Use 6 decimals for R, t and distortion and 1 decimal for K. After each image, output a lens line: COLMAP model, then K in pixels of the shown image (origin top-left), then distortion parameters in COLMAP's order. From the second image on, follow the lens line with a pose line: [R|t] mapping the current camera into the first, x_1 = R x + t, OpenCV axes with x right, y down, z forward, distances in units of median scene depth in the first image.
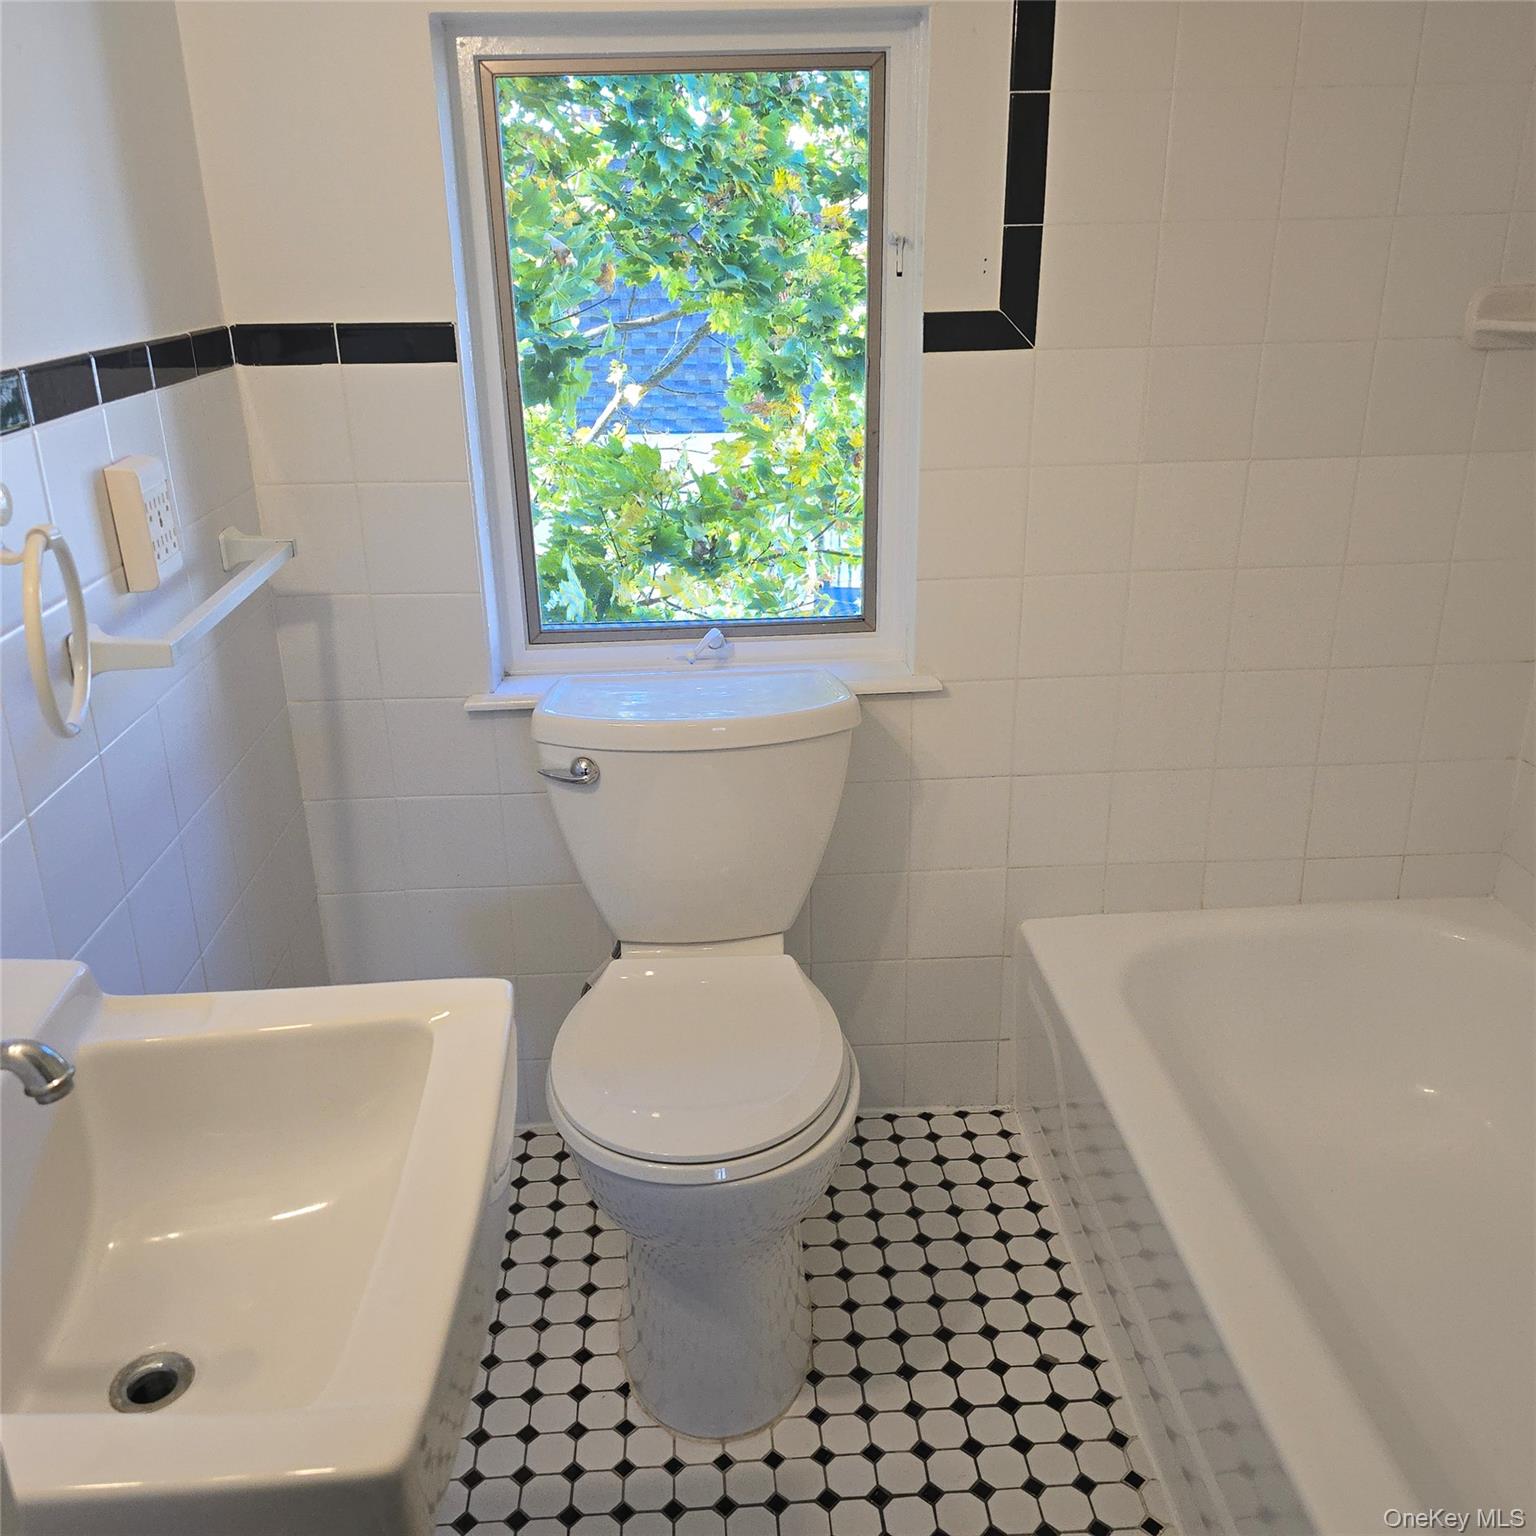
lens RADIAL K [[1364.9, 0, 769.0], [0, 1364.9, 715.5], [0, 0, 1]] dist [0.075724, -0.085312]
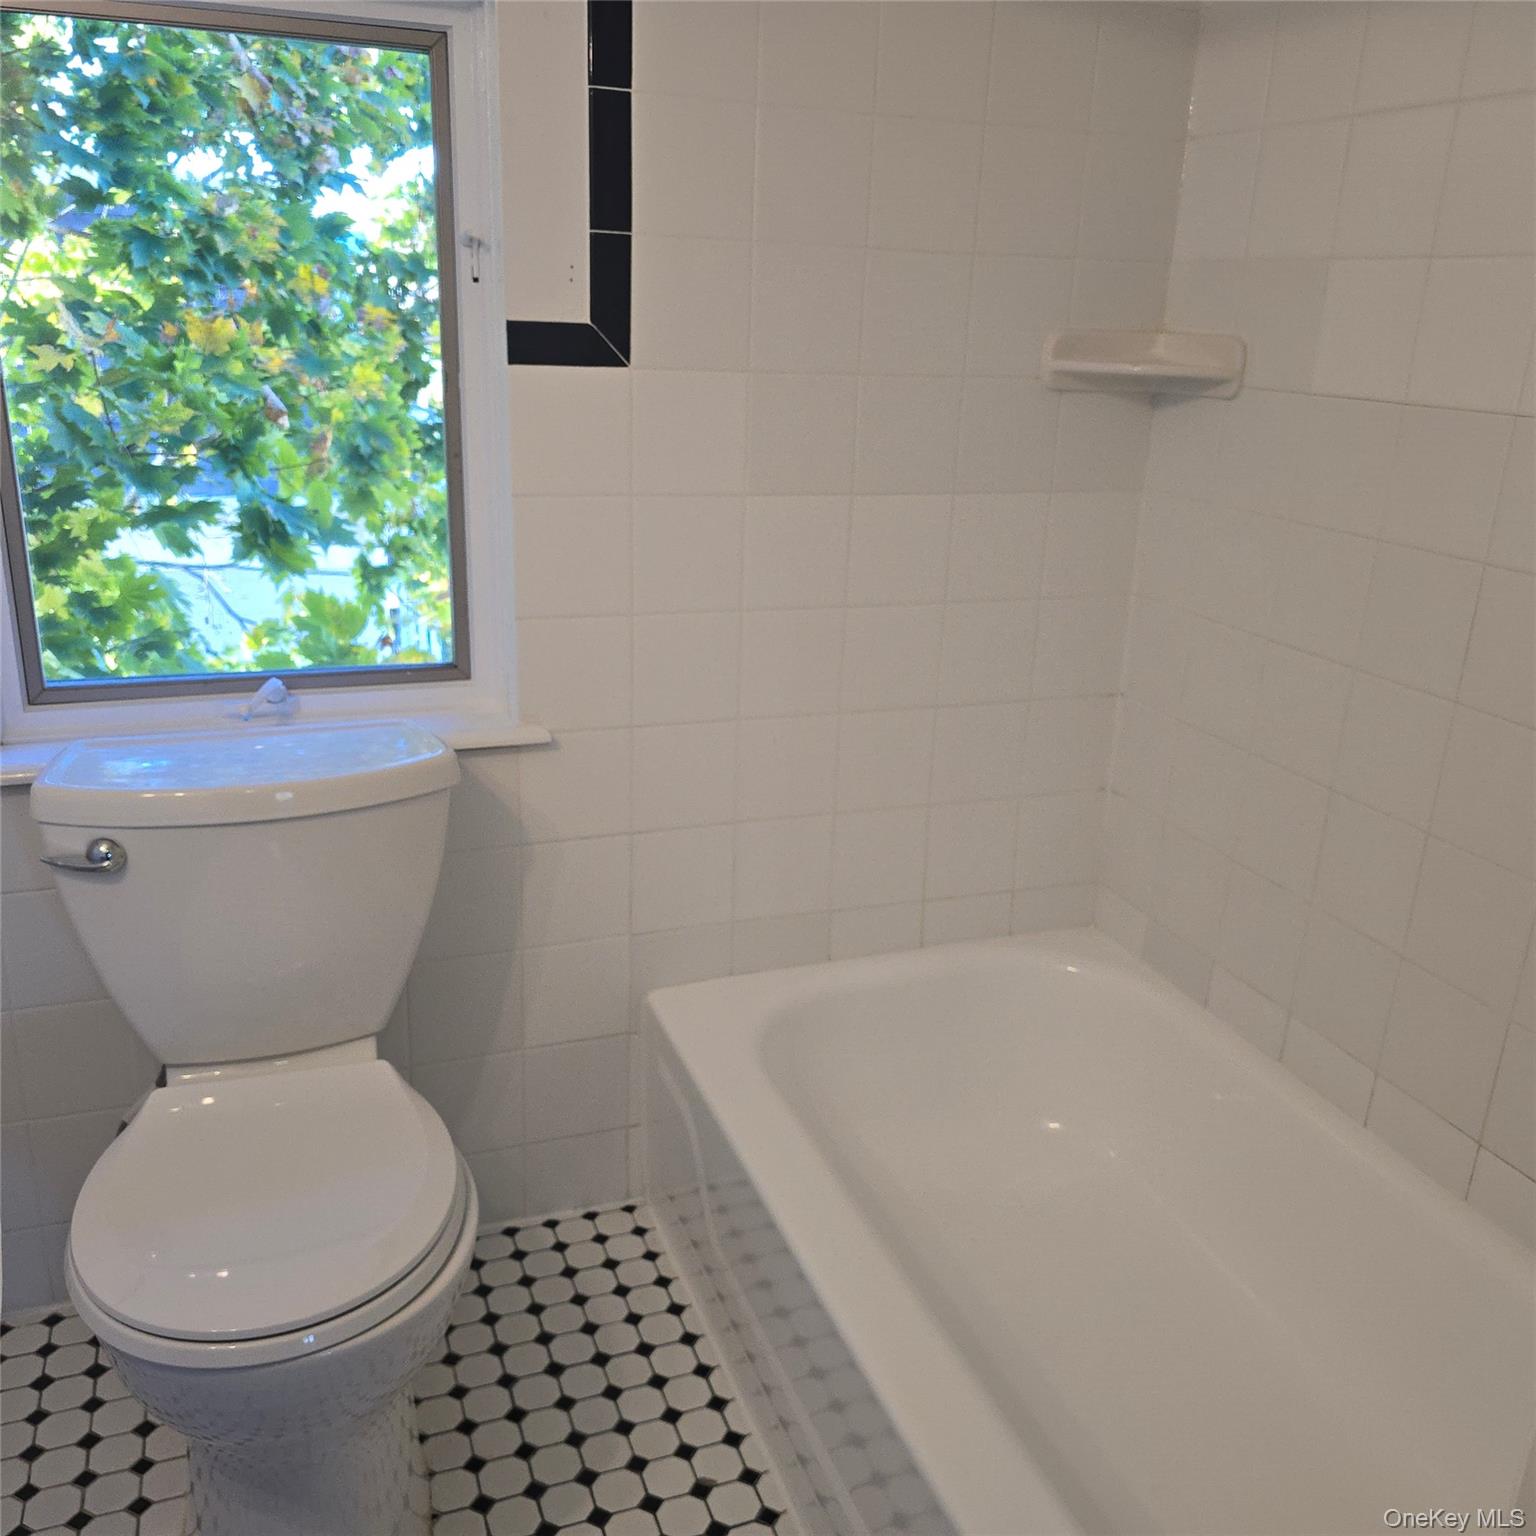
lens RADIAL K [[1364.9, 0, 753.8], [0, 1364.9, 765.9], [0, 0, 1]] dist [0.075724, -0.085312]
pose [[0.958286, -0.044241, 0.282366, 0.001668], [0.051159, 0.998543, -0.017171, 0.020233], [-0.281195, 0.030900, 0.959153, 0.112992]]
